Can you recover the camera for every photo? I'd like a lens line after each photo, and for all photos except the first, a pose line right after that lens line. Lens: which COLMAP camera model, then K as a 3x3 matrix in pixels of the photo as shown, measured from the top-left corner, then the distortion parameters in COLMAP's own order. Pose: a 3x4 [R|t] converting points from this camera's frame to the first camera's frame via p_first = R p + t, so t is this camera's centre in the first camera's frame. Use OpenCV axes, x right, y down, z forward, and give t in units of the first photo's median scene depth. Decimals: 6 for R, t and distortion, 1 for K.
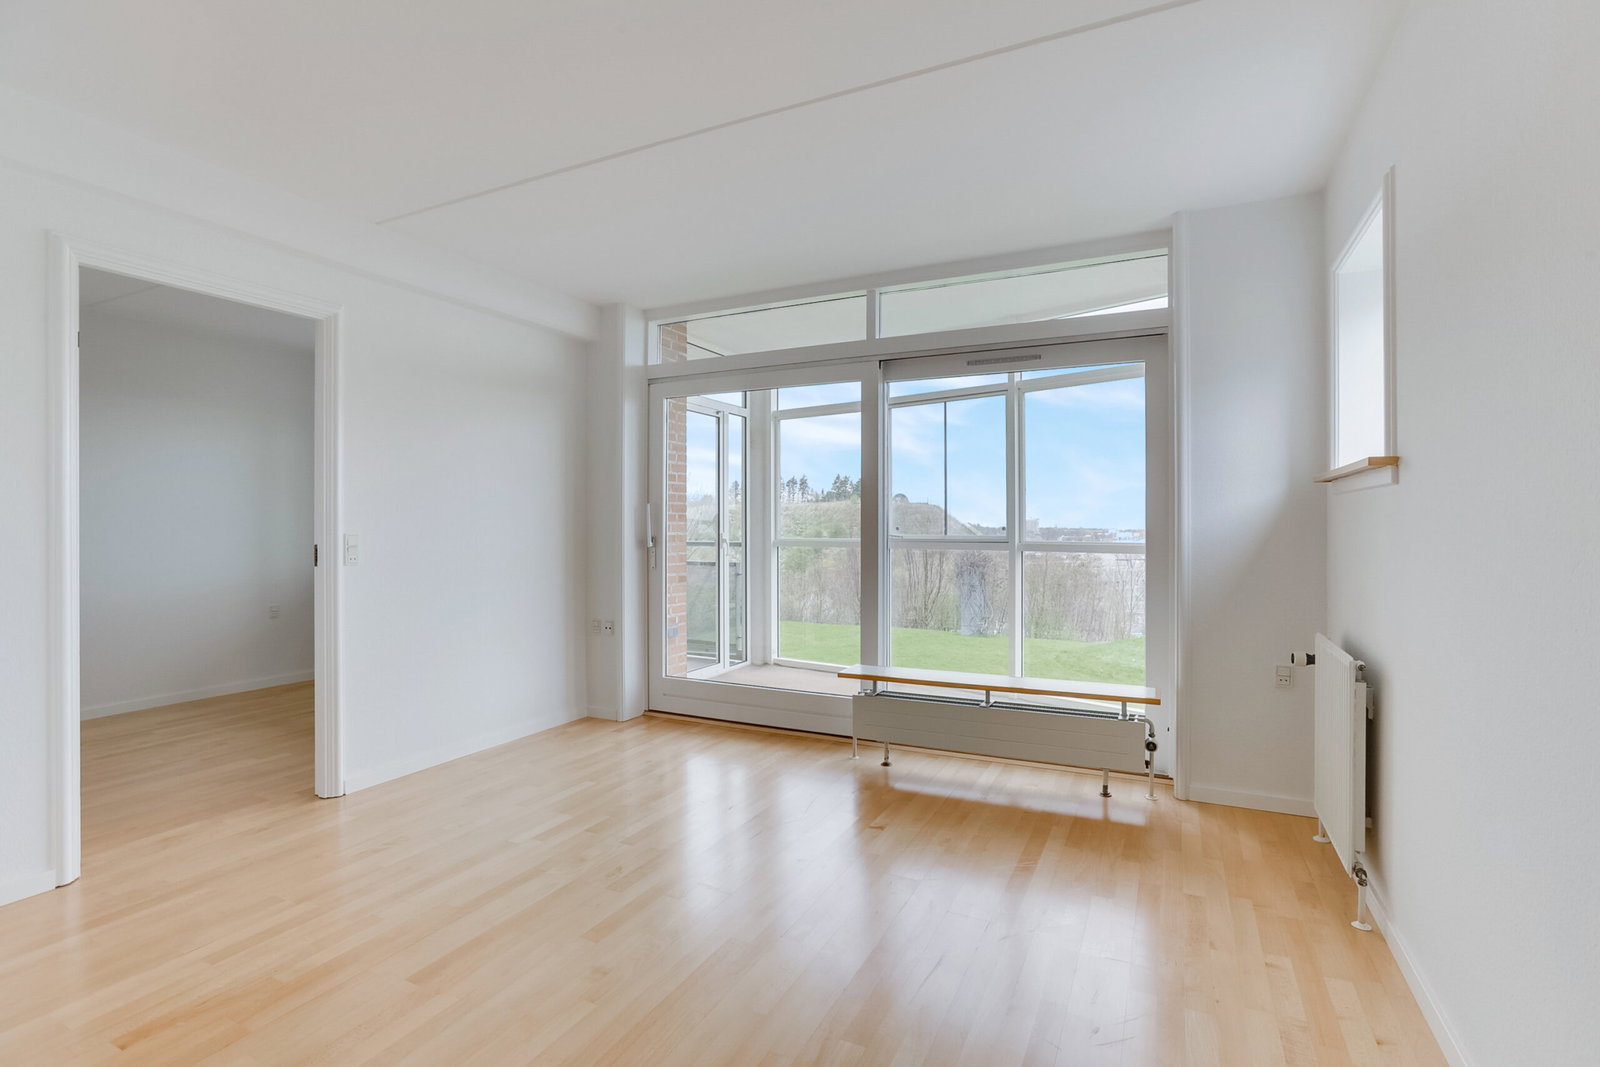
lens RADIAL K [[799.7, 0, 796.8], [0, 799.7, 520.6], [0, 0, 1]] dist [-0.000116, 0.000025]
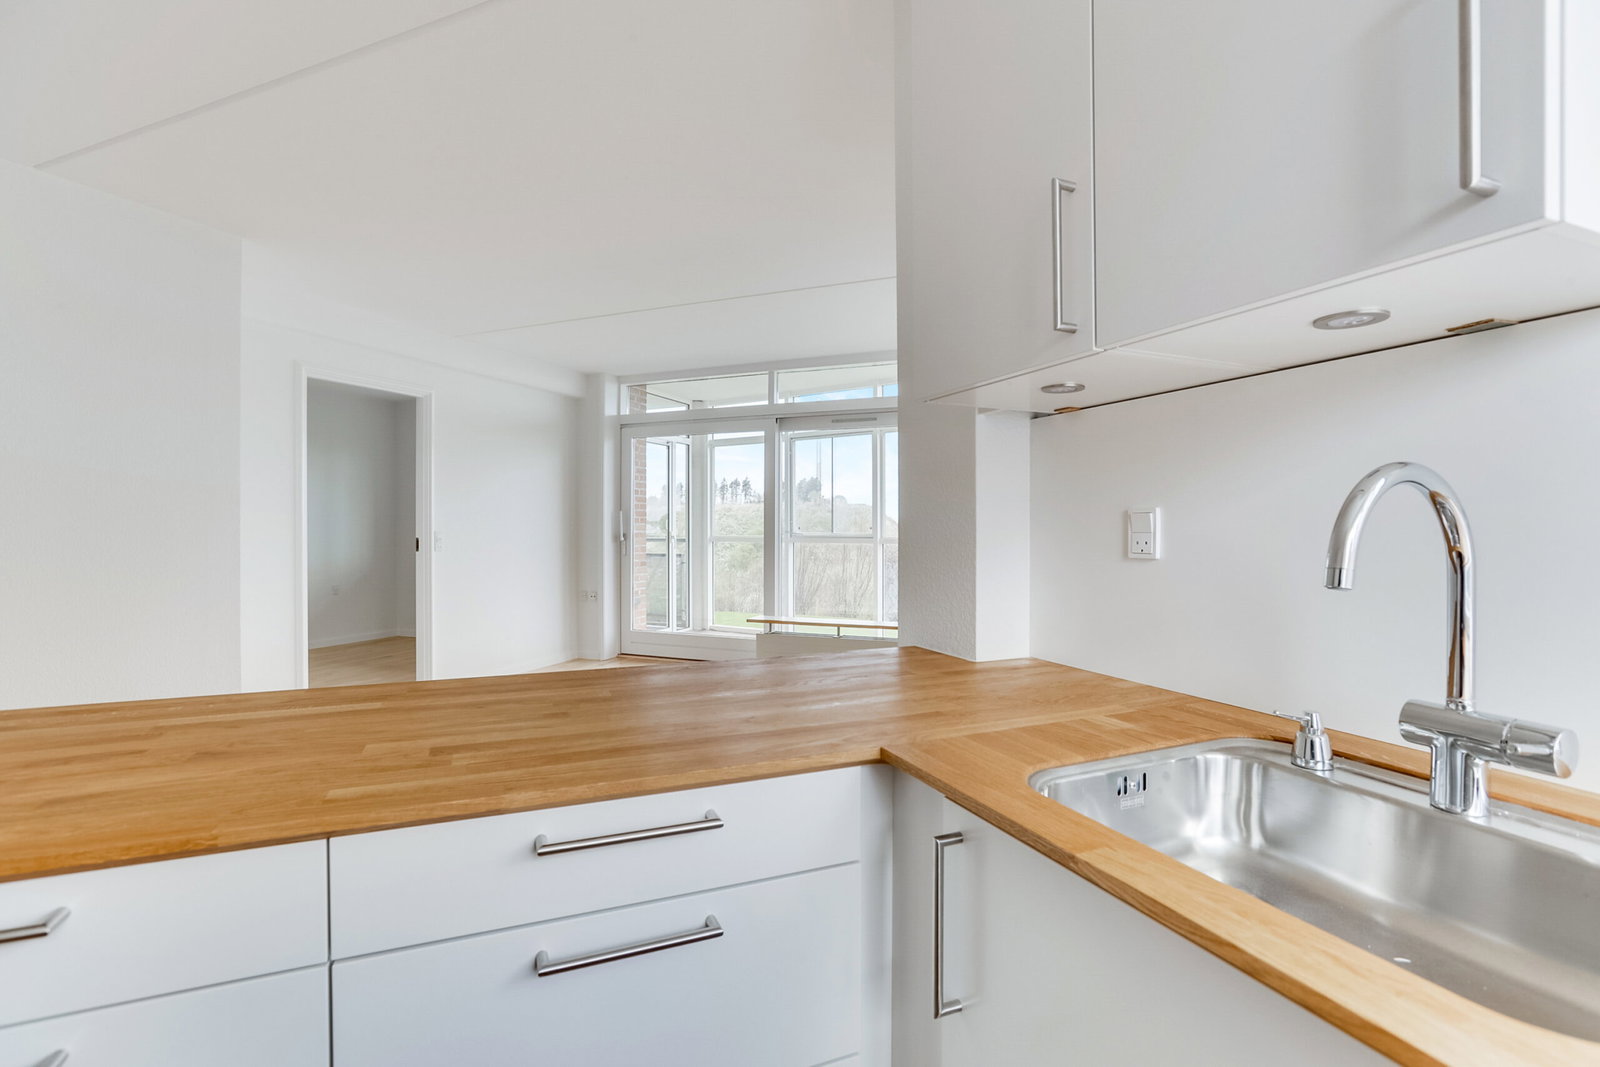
lens RADIAL K [[799.7, 0, 796.8], [0, 799.7, 520.6], [0, 0, 1]] dist [-0.000116, 0.000025]
pose [[0.997596, 0.000242, 0.069299, 0.030952], [-0.000209, 1.000000, -0.000494, -0.002616], [-0.069299, 0.000479, 0.997596, -0.454899]]
